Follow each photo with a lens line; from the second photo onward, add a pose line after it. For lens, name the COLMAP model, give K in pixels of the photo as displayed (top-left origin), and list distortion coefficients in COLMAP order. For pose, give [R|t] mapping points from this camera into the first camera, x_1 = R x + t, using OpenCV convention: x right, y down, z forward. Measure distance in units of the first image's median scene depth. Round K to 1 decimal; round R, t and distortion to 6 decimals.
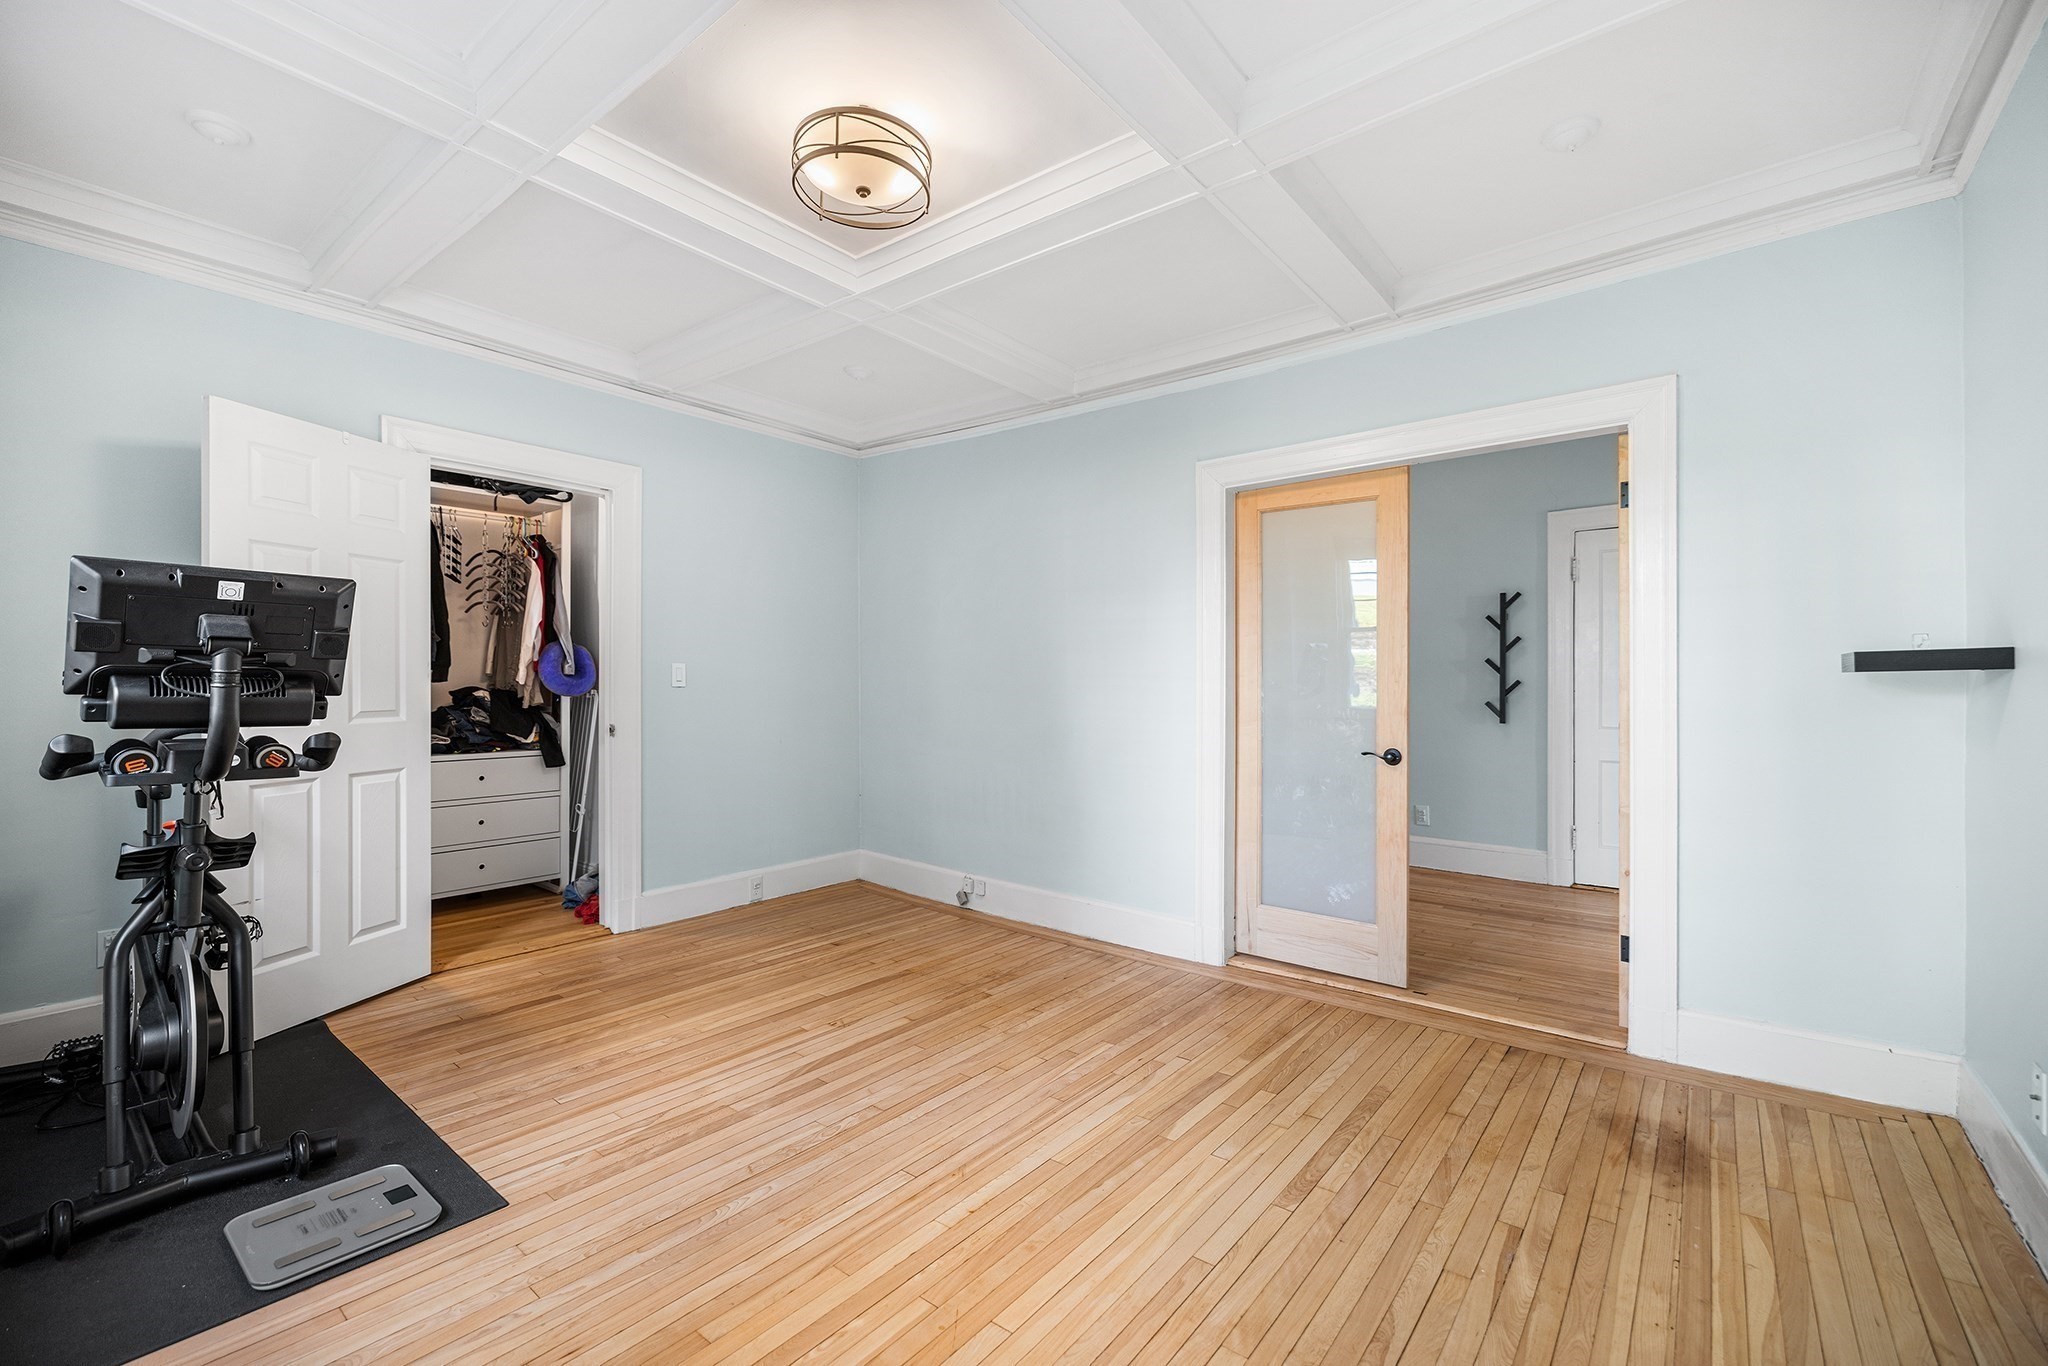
lens RADIAL K [[863.5, 0, 1018.0], [0, 863.5, 680.2], [0, 0, 1]] dist [-0.000947, -0.000308]
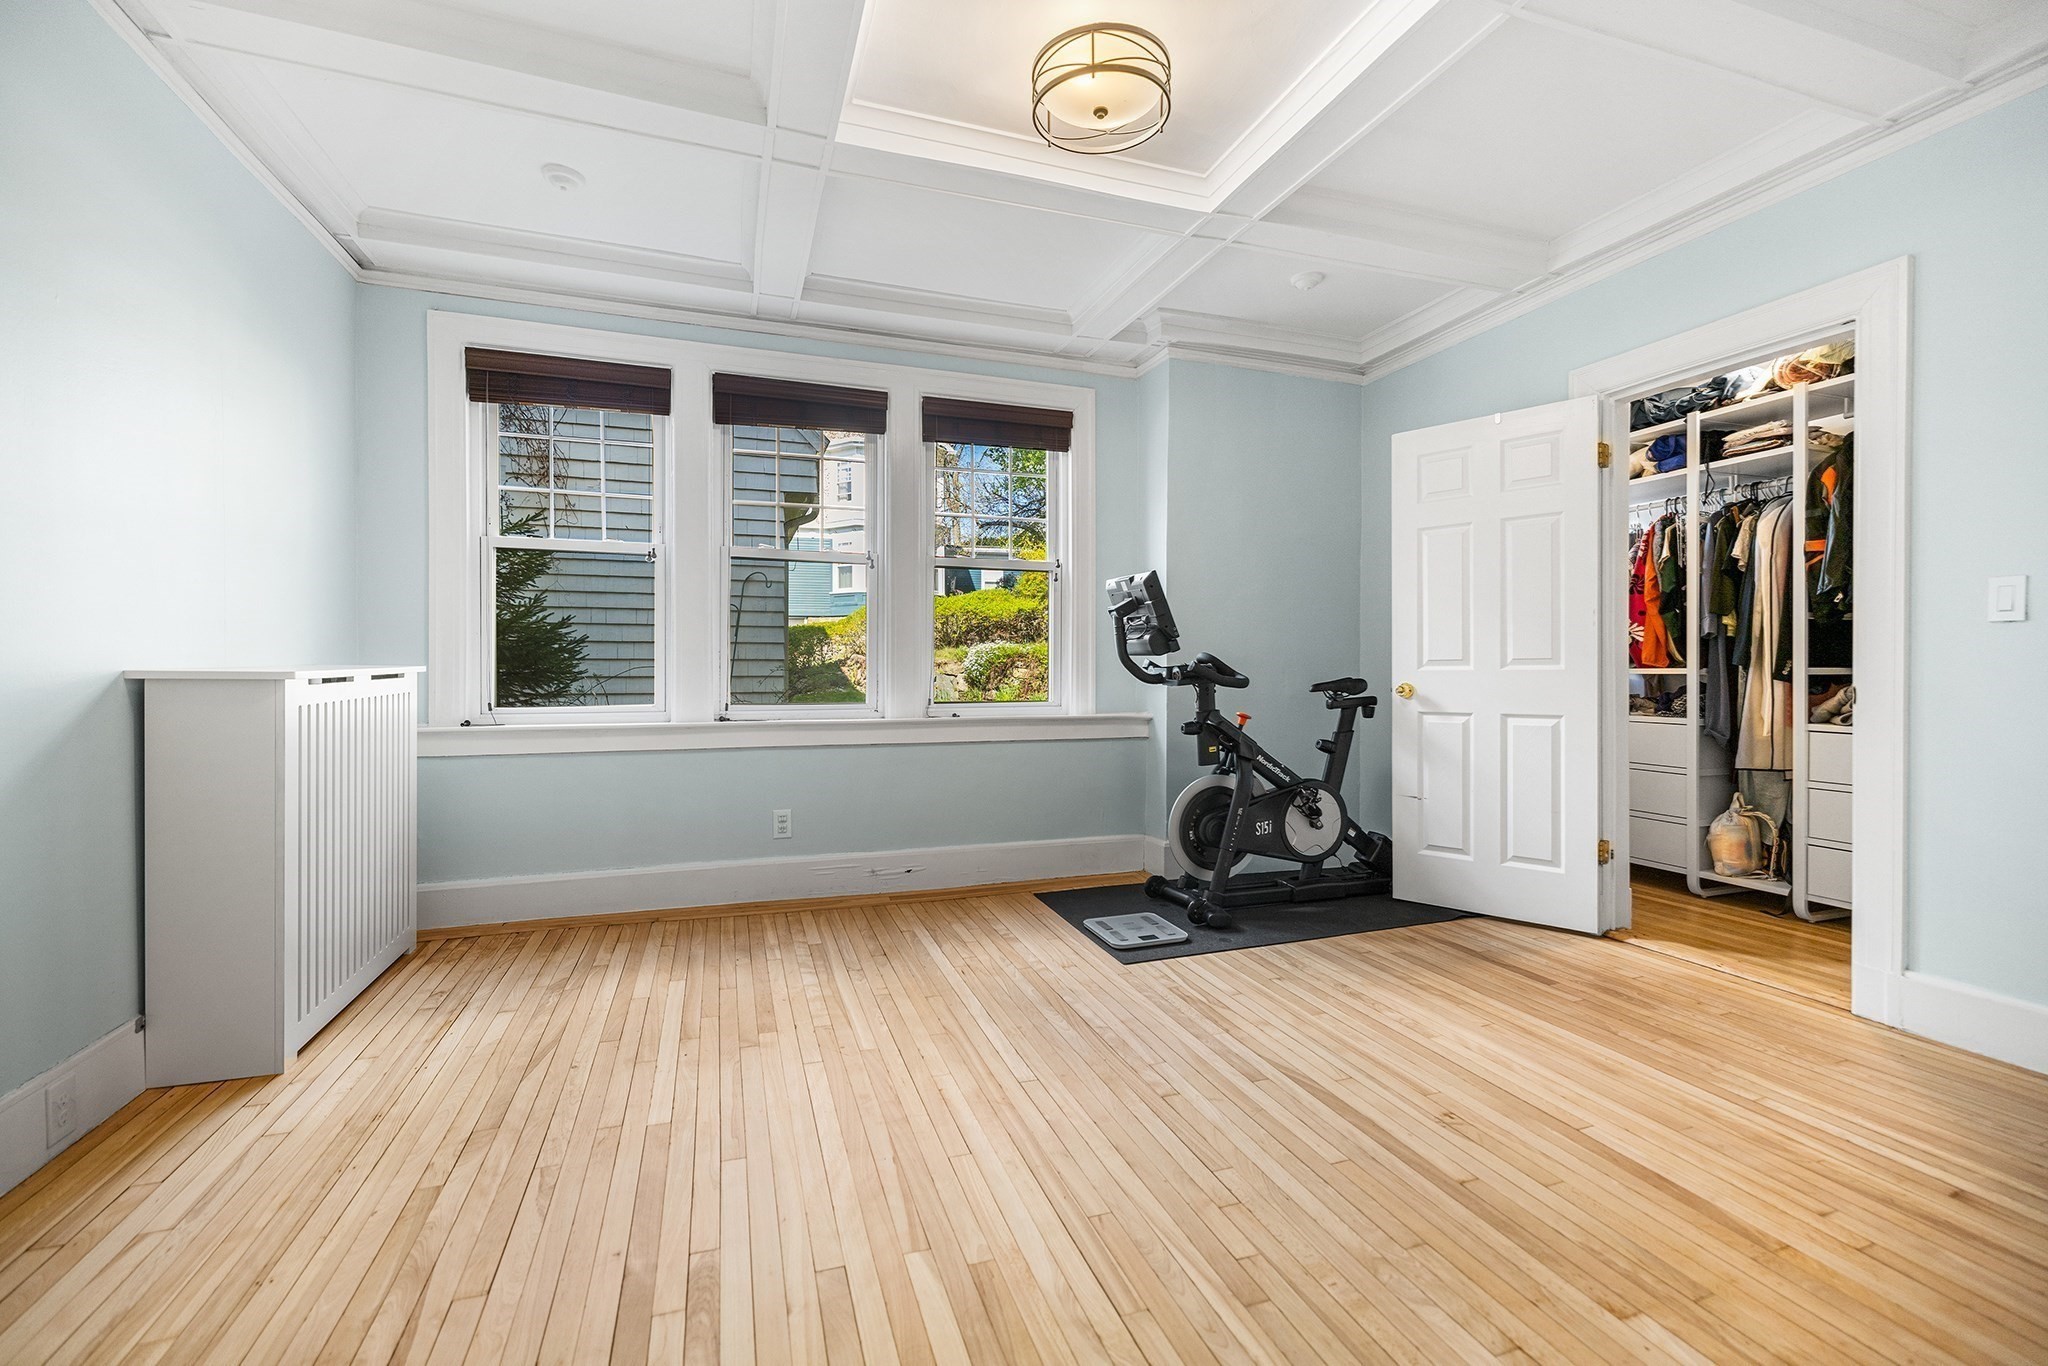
lens RADIAL K [[863.5, 0, 1018.0], [0, 863.5, 680.2], [0, 0, 1]] dist [-0.000947, -0.000308]
pose [[-0.529283, 0.007749, -0.848410, 0.574573], [-0.001029, 0.999952, 0.009774, 0.059230], [0.848444, 0.006046, -0.529250, 1.162952]]
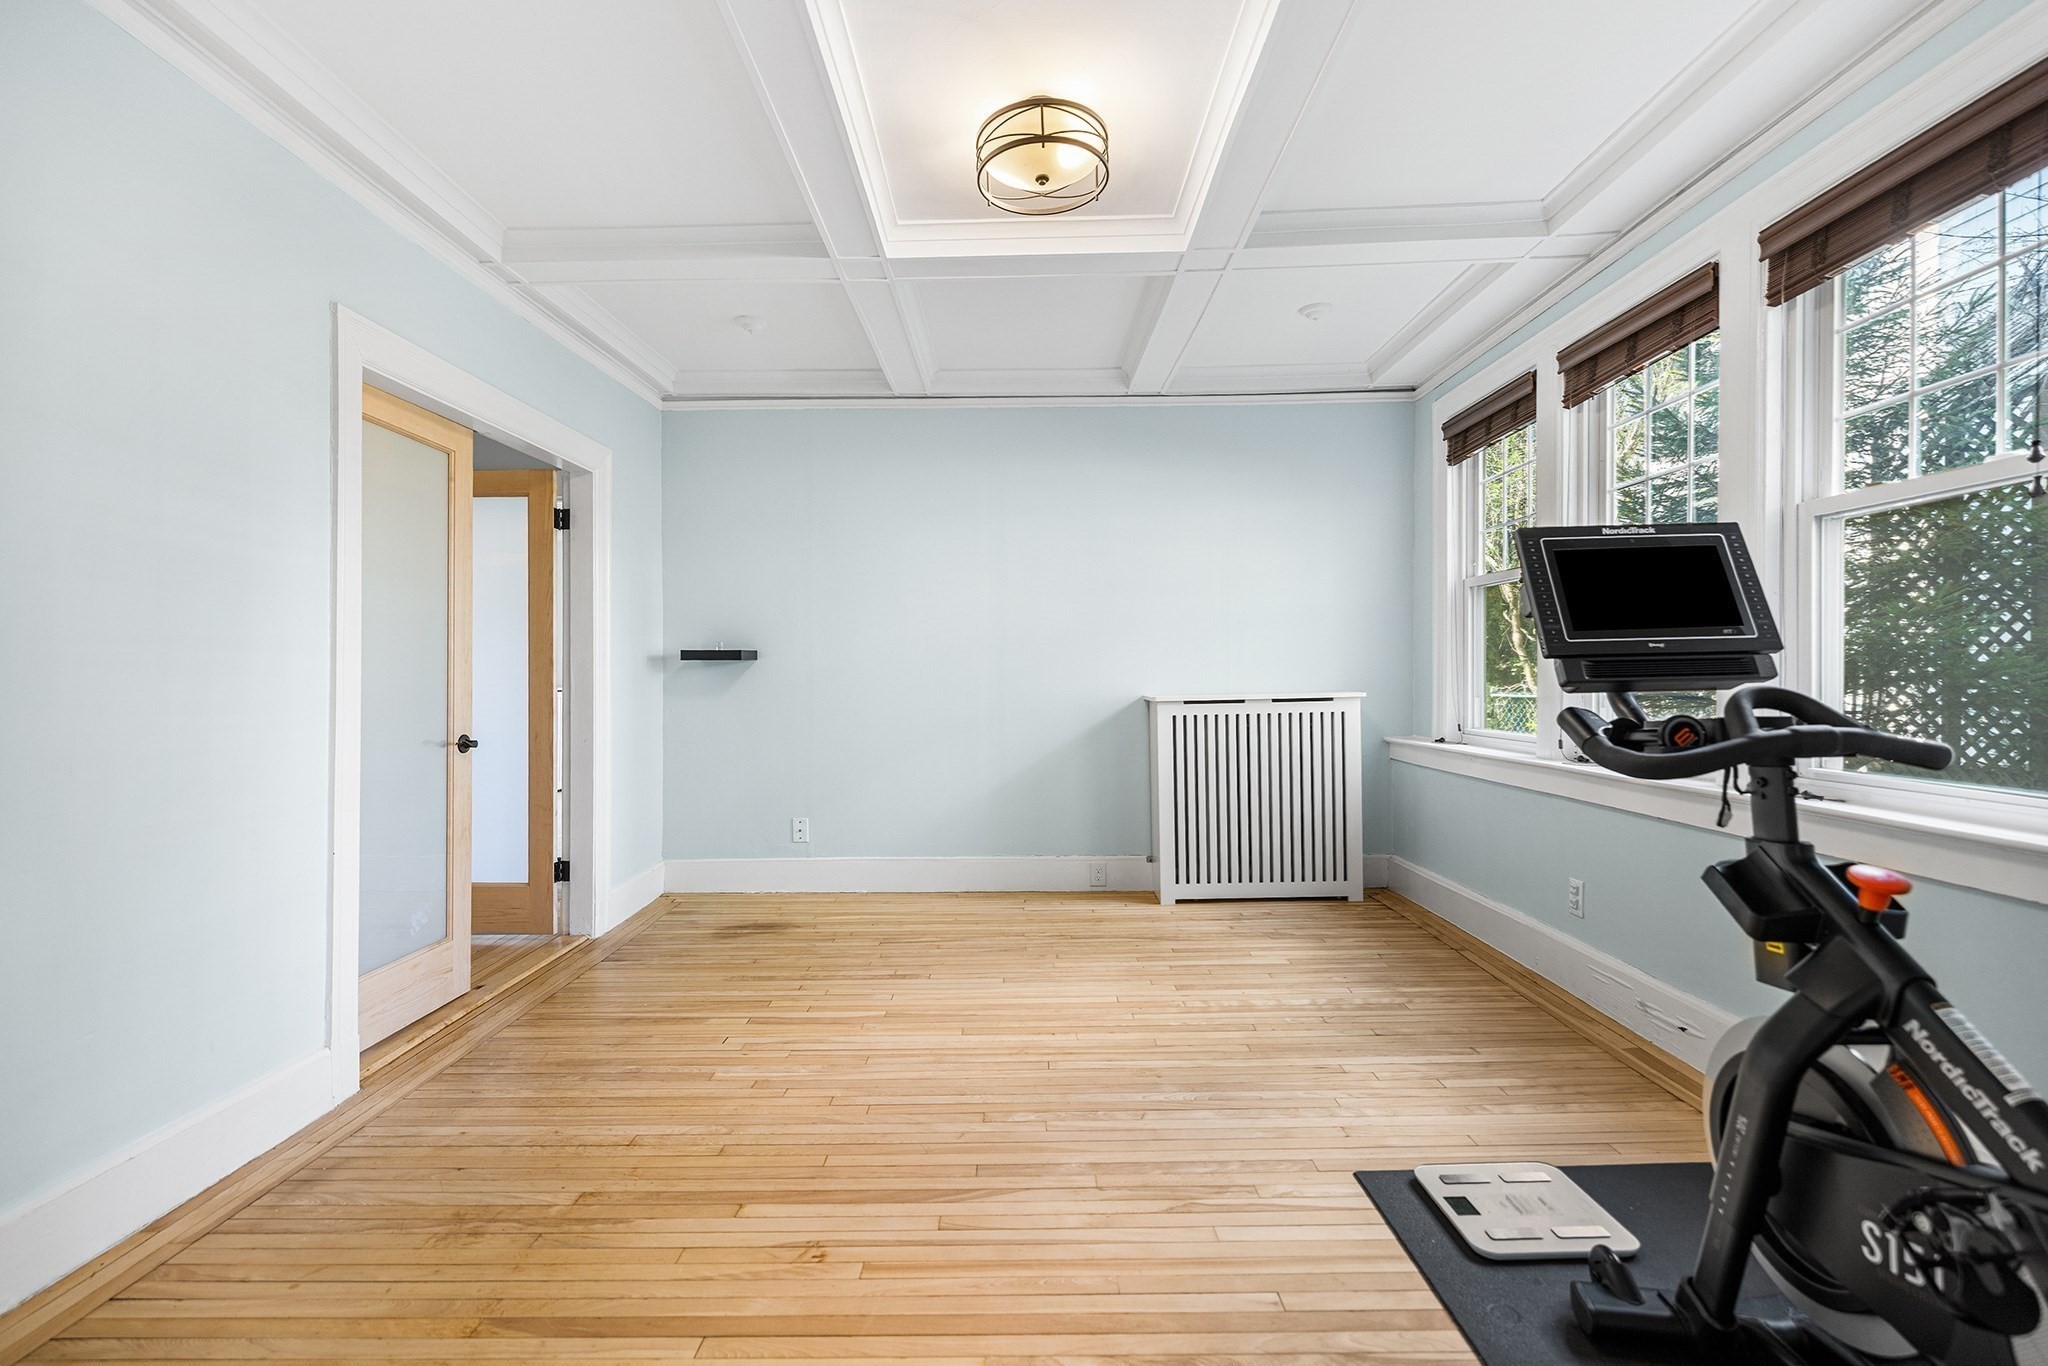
lens RADIAL K [[911.3, 0, 1011.4], [0, 911.3, 674.6], [0, 0, 1]] dist [0.000304, -0.000189]
pose [[-0.619394, 0.003029, 0.785075, -0.825757], [0.003221, 0.999994, -0.001318, 0.022590], [-0.785074, 0.001712, -0.619400, 1.380520]]
